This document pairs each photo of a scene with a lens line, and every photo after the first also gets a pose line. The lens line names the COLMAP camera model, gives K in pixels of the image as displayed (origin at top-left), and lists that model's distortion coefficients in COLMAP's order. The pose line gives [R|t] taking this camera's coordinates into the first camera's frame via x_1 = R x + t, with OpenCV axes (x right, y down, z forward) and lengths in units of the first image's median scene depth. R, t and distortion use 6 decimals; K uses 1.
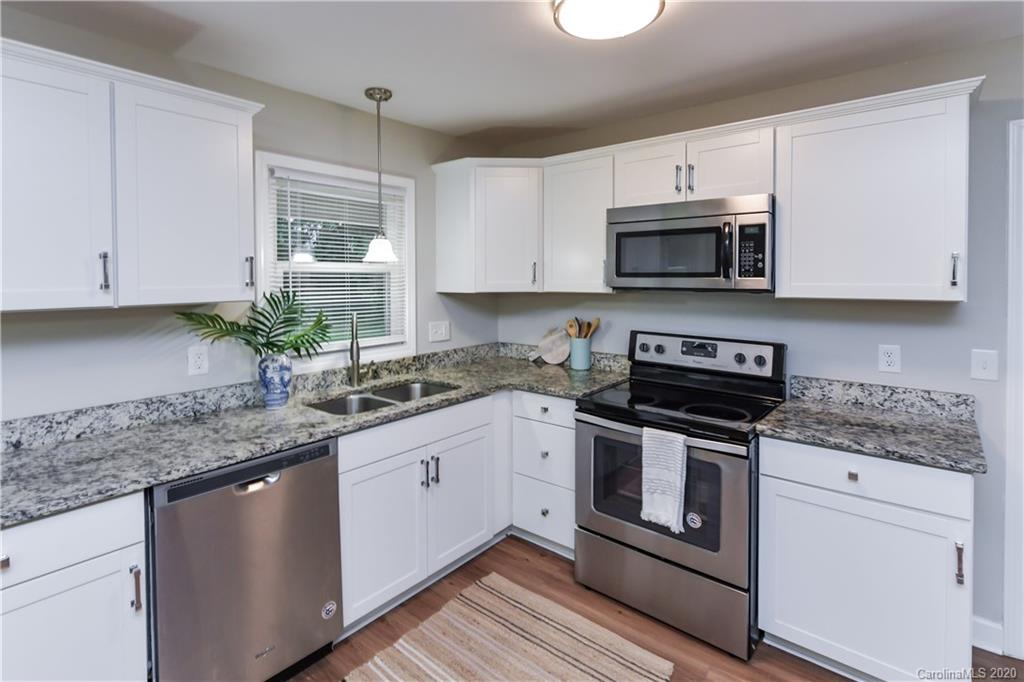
lens RADIAL K [[526.1, 0, 541.6], [0, 526.1, 284.8], [0, 0, 1]] dist [0.002900, -0.000592]
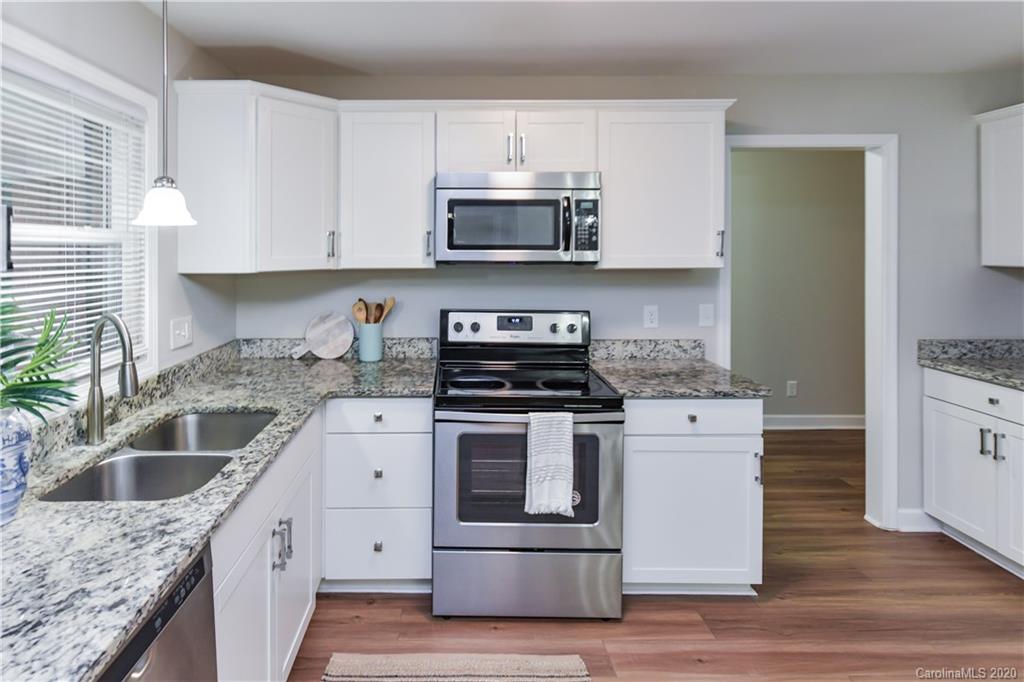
lens RADIAL K [[537.2, 0, 493.4], [0, 537.2, 249.3], [0, 0, 1]] dist [0.004112, -0.000159]
pose [[0.765736, -0.001167, 0.643154, -0.400519], [0.010037, 0.999898, -0.010135, -0.006138], [-0.643077, 0.014216, 0.765670, 0.275547]]
